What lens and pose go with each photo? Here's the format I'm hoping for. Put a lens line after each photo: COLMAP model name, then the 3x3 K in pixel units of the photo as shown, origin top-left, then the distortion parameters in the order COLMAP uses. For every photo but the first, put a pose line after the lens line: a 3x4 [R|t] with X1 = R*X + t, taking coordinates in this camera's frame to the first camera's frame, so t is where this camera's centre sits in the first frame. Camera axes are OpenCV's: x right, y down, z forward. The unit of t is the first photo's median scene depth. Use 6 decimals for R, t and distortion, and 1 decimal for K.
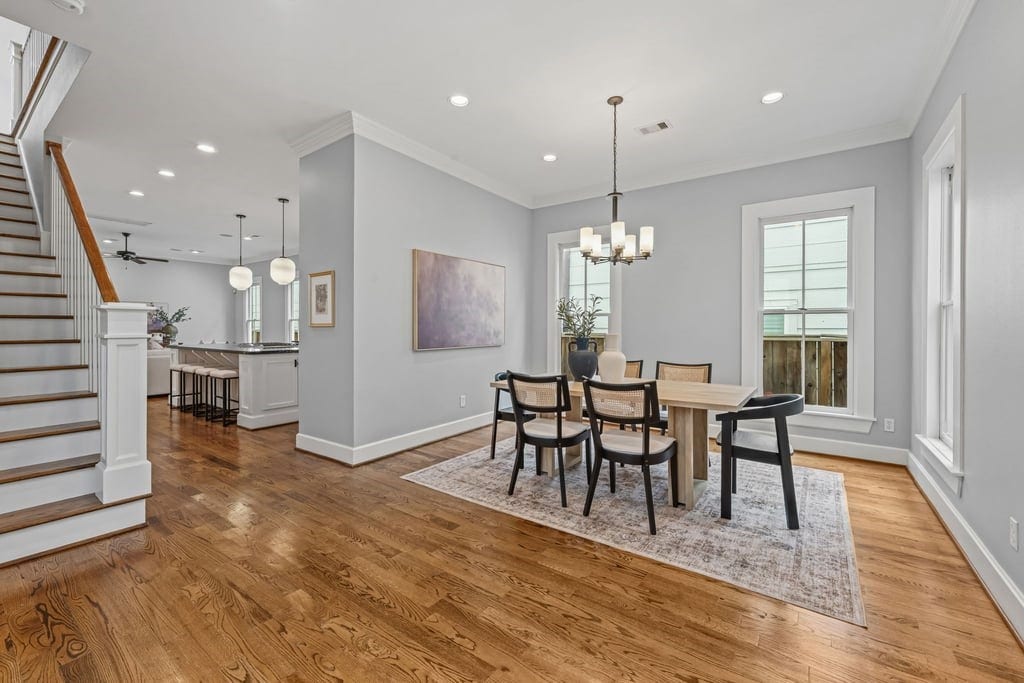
lens RADIAL K [[420.0, 0, 508.2], [0, 420.0, 329.1], [0, 0, 1]] dist [-0.002276, -0.000098]
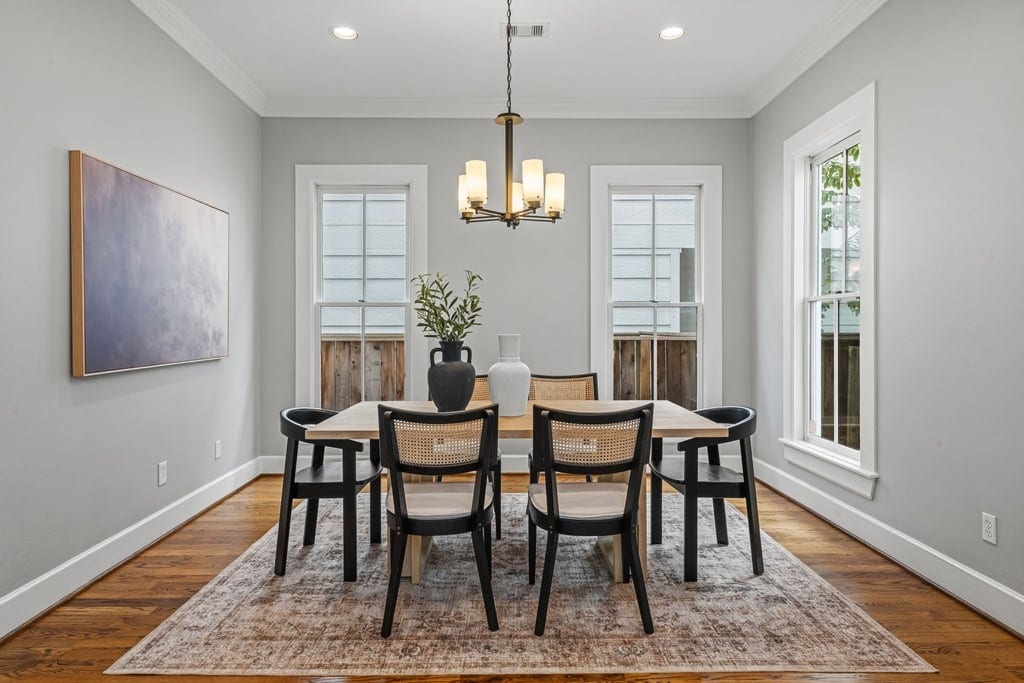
lens RADIAL K [[607.5, 0, 505.6], [0, 607.5, 329.2], [0, 0, 1]] dist [0.001595, 0.003203]
pose [[0.806562, -0.006041, 0.591118, -0.299846], [0.004702, 0.999982, 0.003803, -0.000067], [-0.591131, -0.000287, 0.806576, 0.259557]]
